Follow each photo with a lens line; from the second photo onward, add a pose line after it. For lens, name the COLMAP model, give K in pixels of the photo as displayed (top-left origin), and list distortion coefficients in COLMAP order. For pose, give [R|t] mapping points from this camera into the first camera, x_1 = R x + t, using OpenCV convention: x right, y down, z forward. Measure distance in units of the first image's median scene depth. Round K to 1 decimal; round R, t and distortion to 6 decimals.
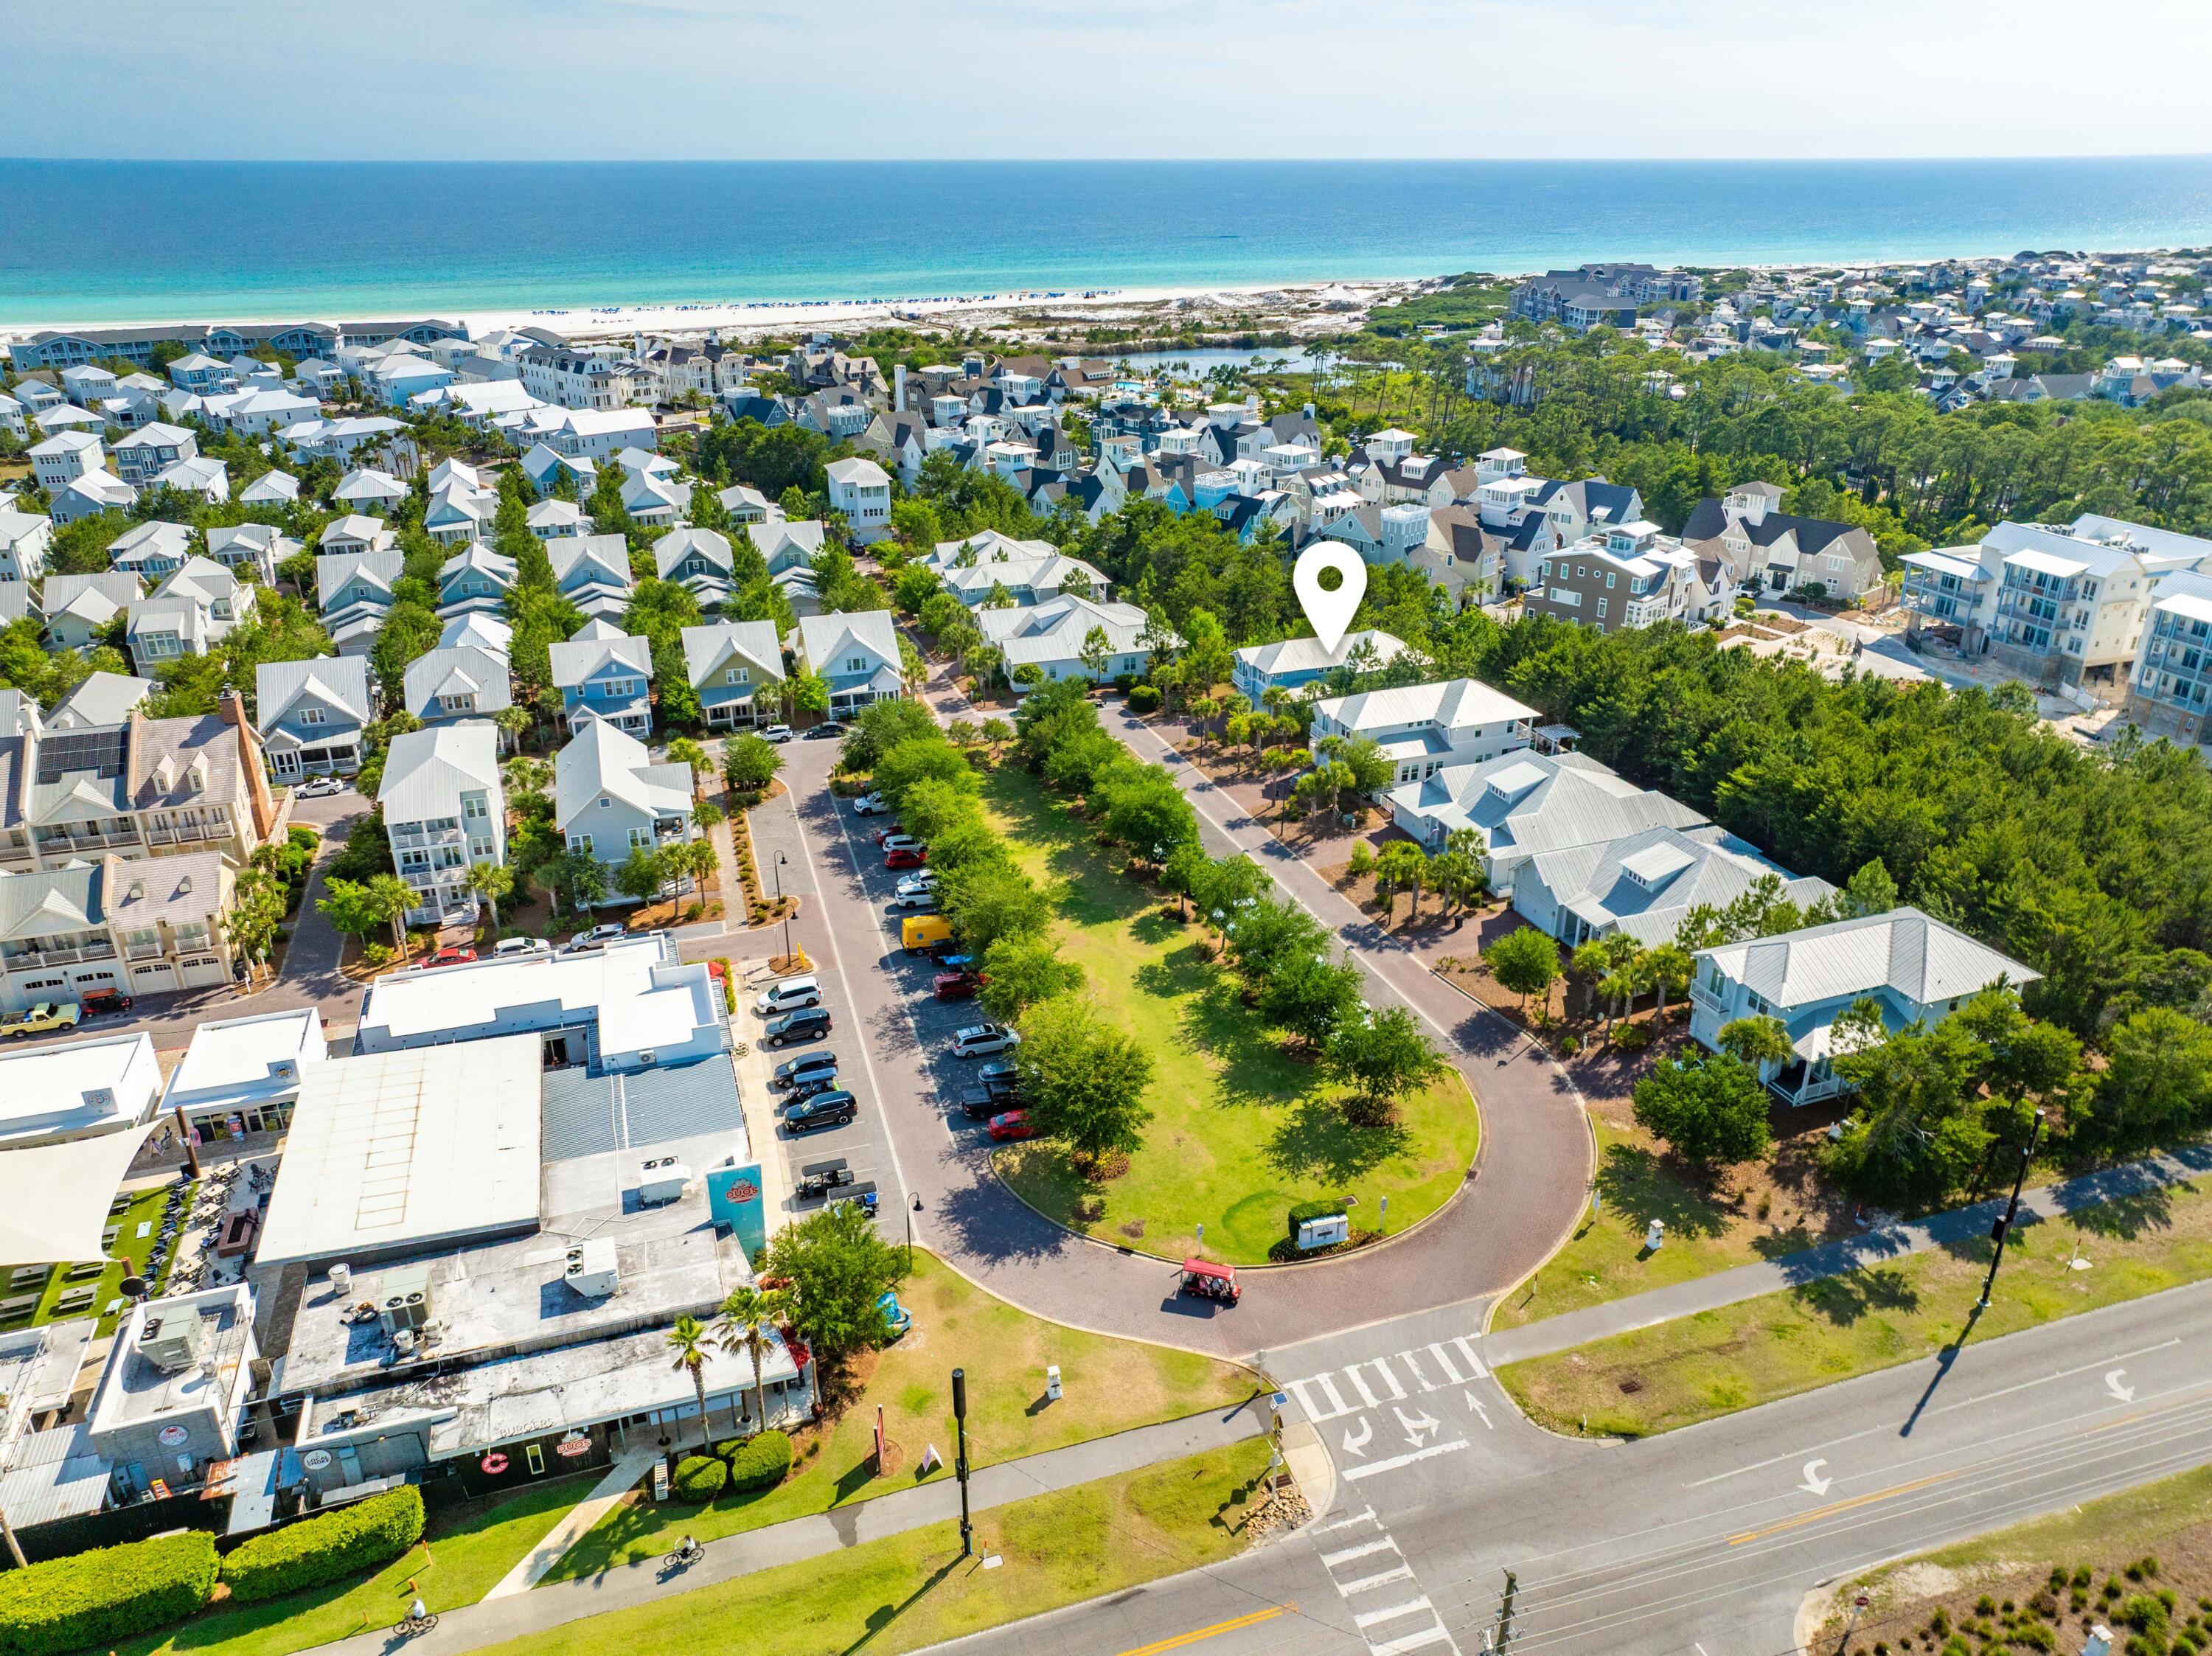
lens RADIAL K [[1534.1, 0, 1106.0], [0, 1534.1, 828.0], [0, 0, 1]] dist [0.003881, -0.005096]
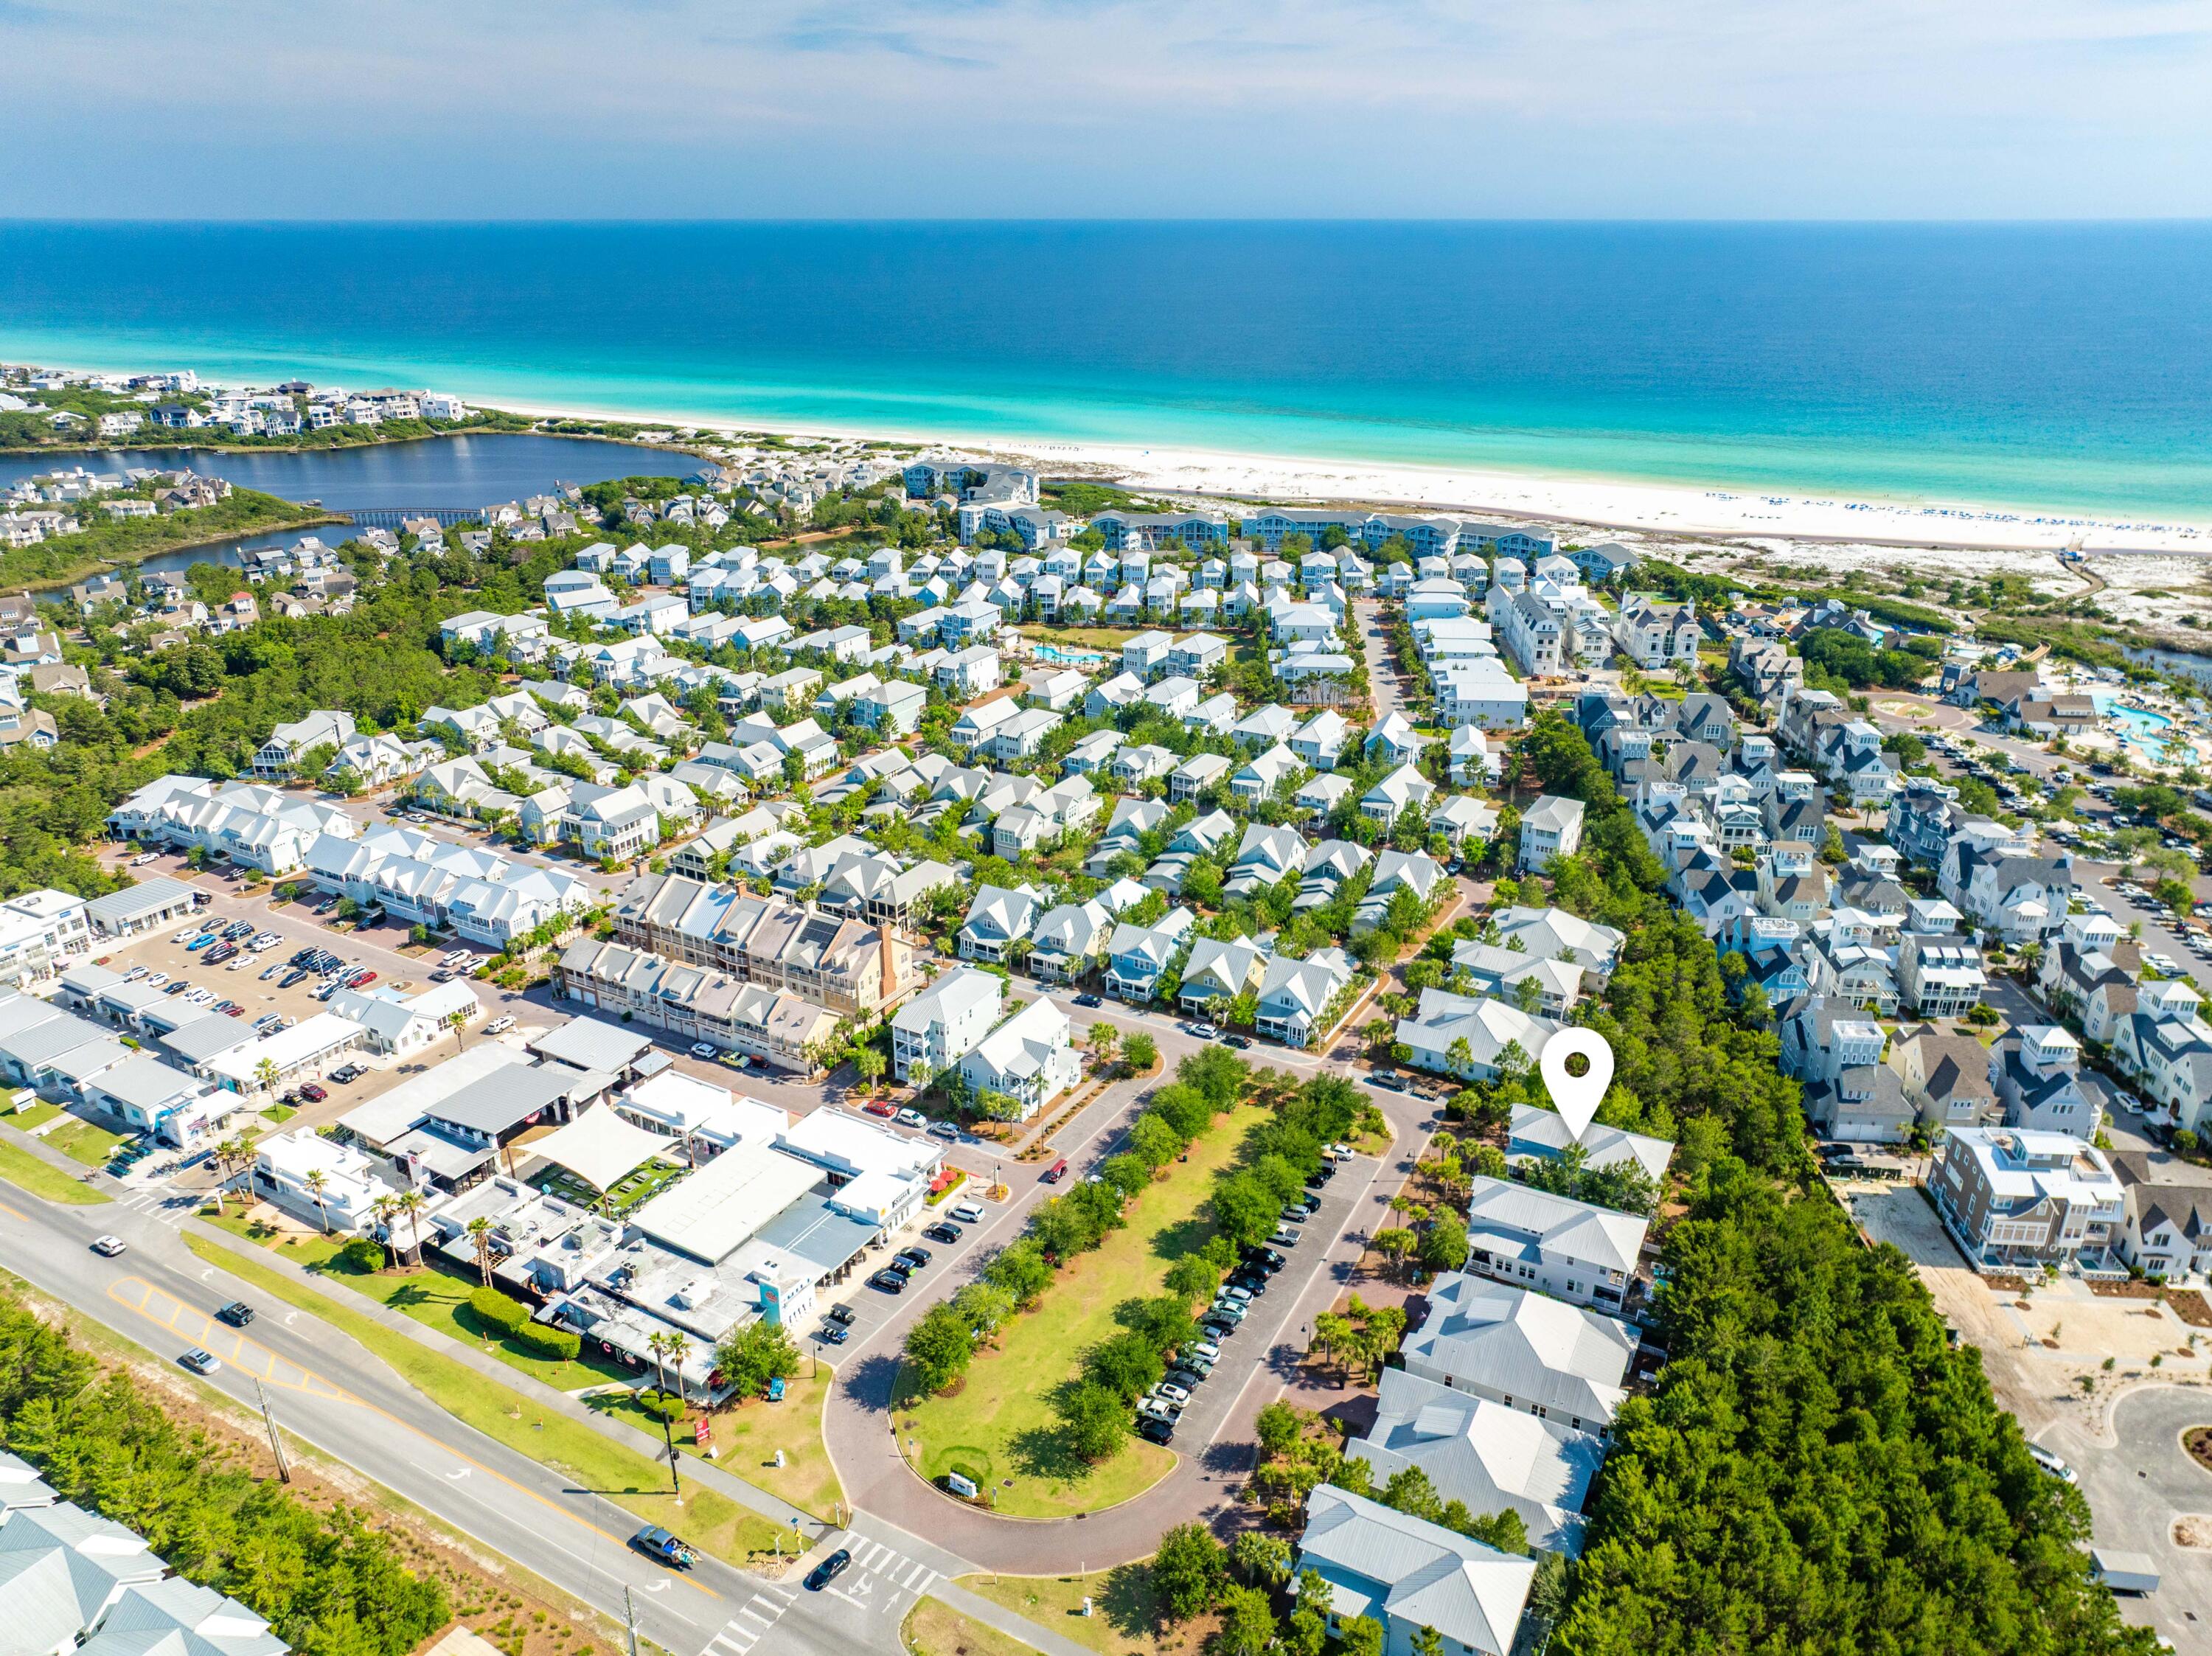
lens RADIAL K [[1531.6, 0, 1112.7], [0, 1531.6, 836.7], [0, 0, 1]] dist [0.004433, -0.005204]
pose [[0.665105, 0.282652, -0.691190, 0.556176], [-0.300615, 0.948629, 0.098658, -0.290873], [0.683569, 0.142164, 0.715907, -0.098922]]
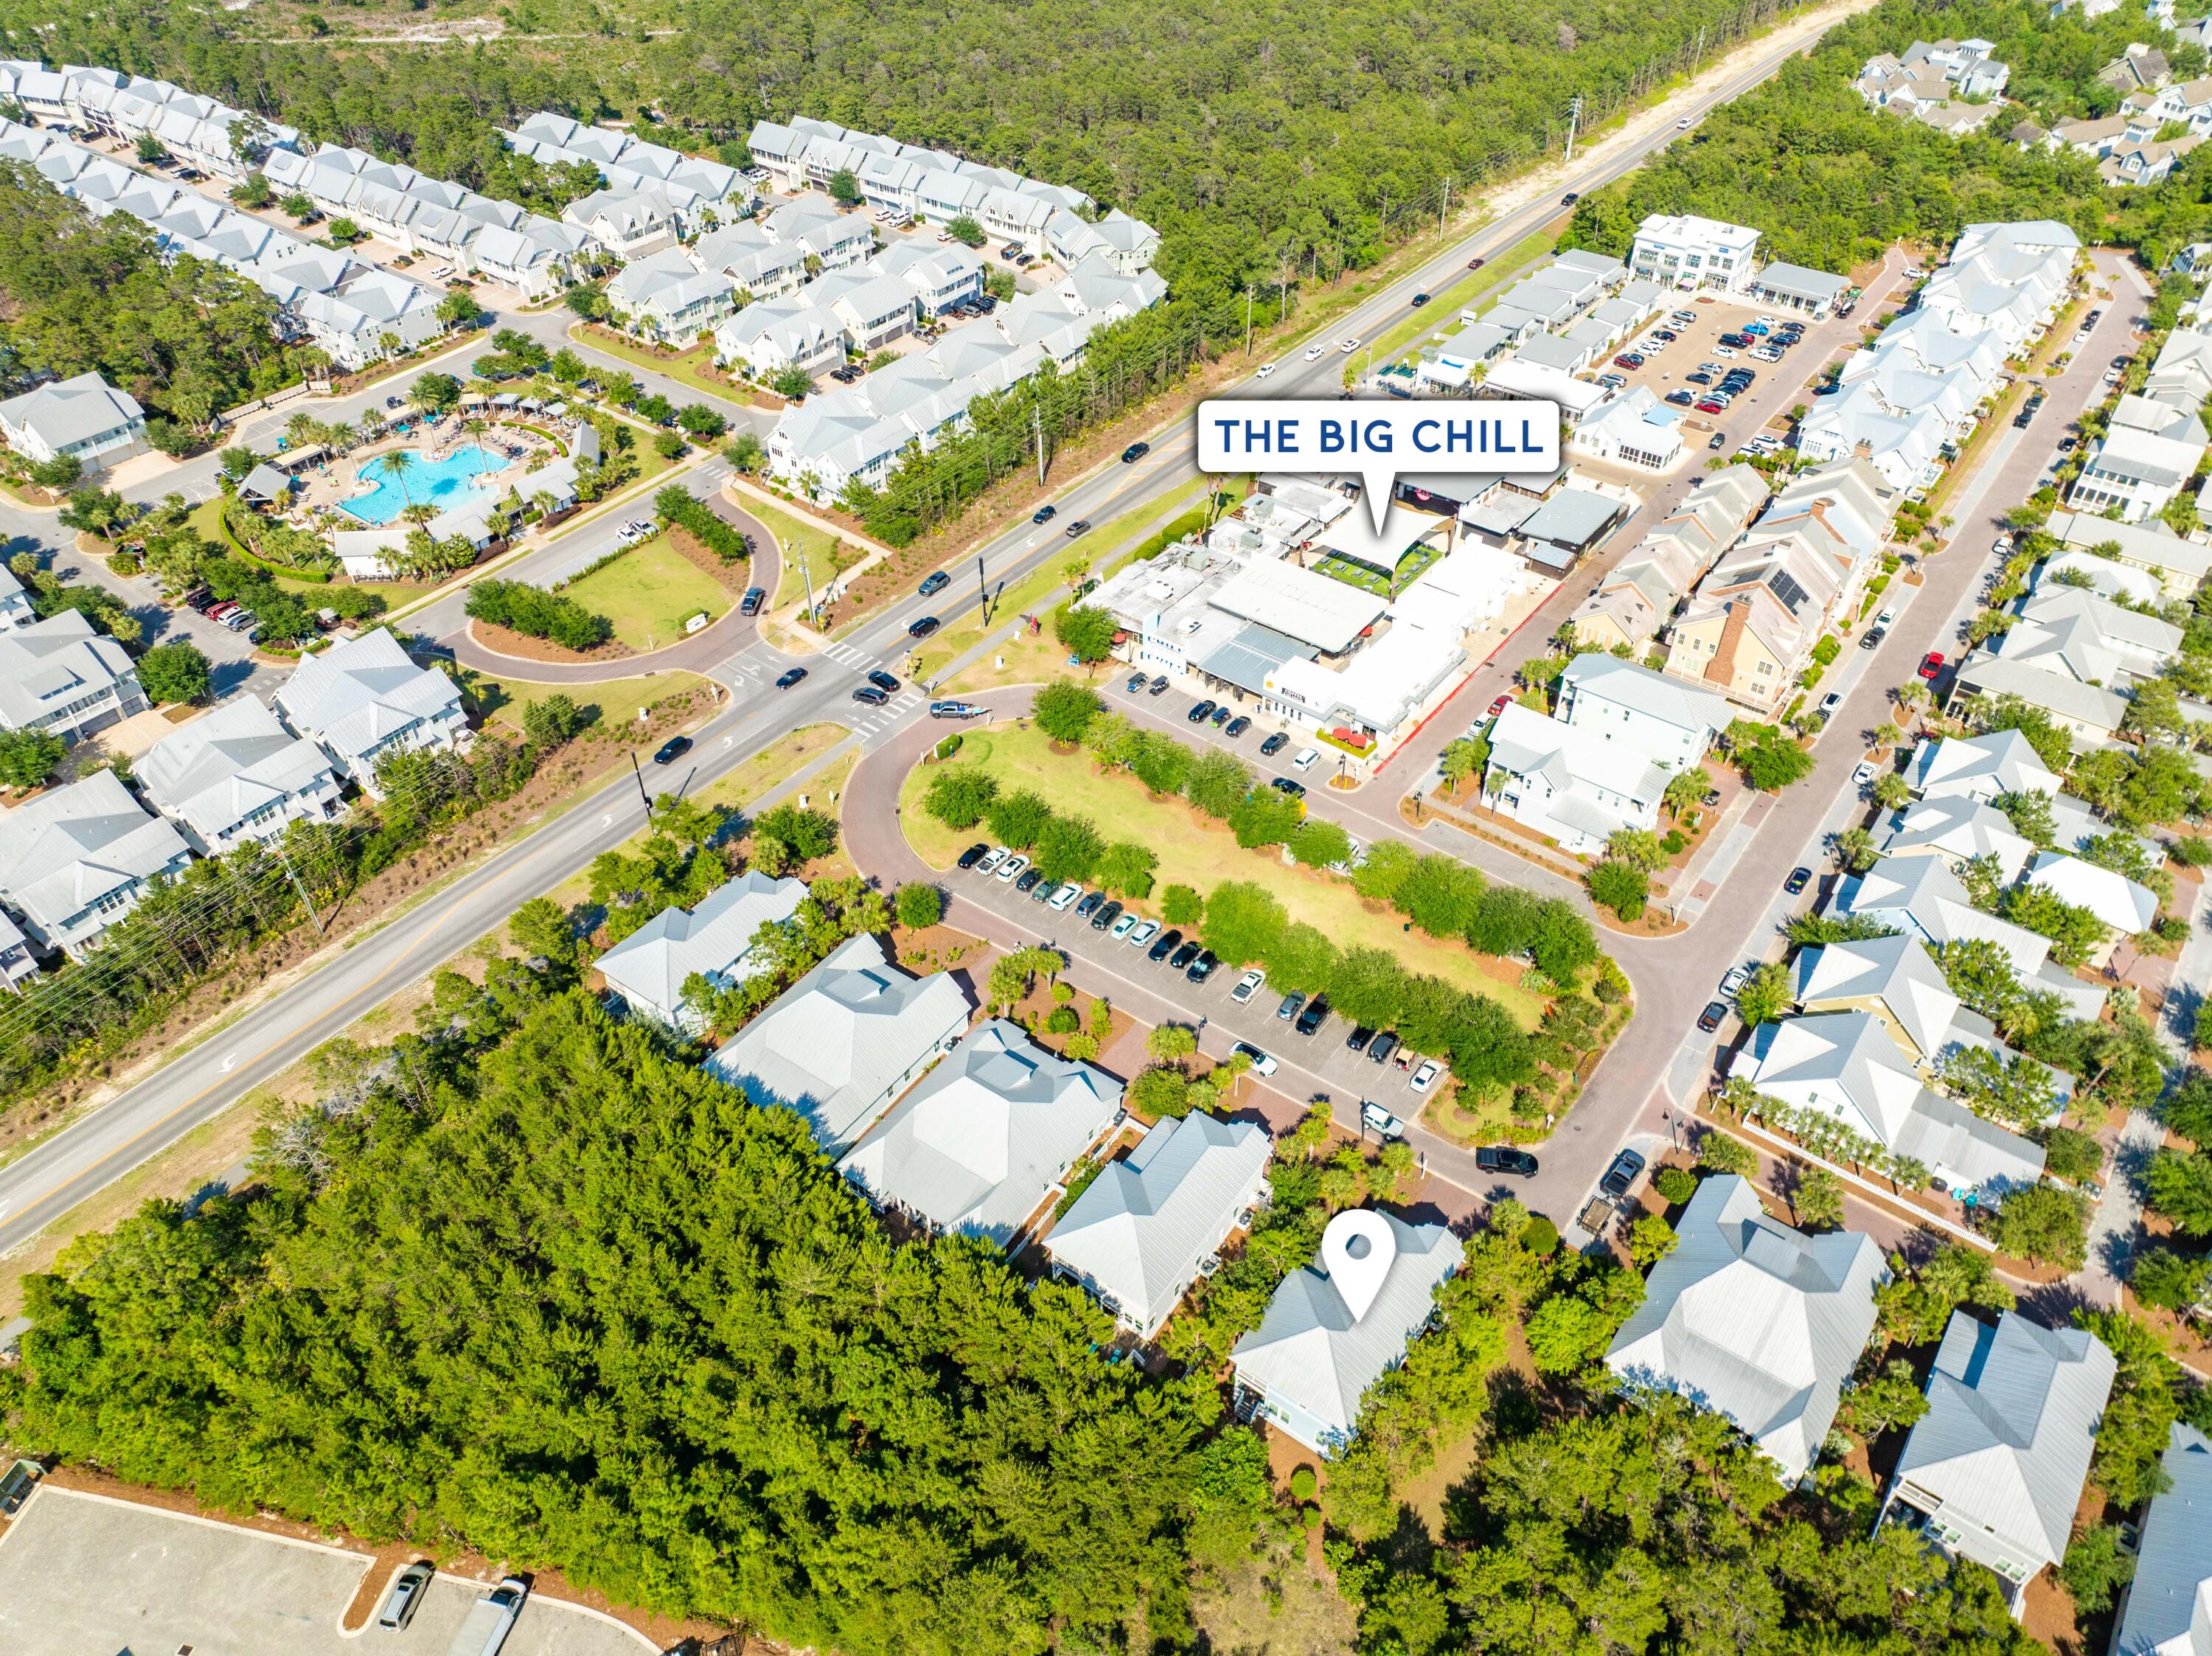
lens RADIAL K [[1534.1, 0, 1106.0], [0, 1534.1, 828.0], [0, 0, 1]] dist [0.003881, -0.005096]
pose [[-0.828237, 0.370131, -0.420745, 0.403903], [-0.222677, 0.471618, 0.853224, -0.704852], [0.514236, 0.800362, -0.308192, 0.842642]]
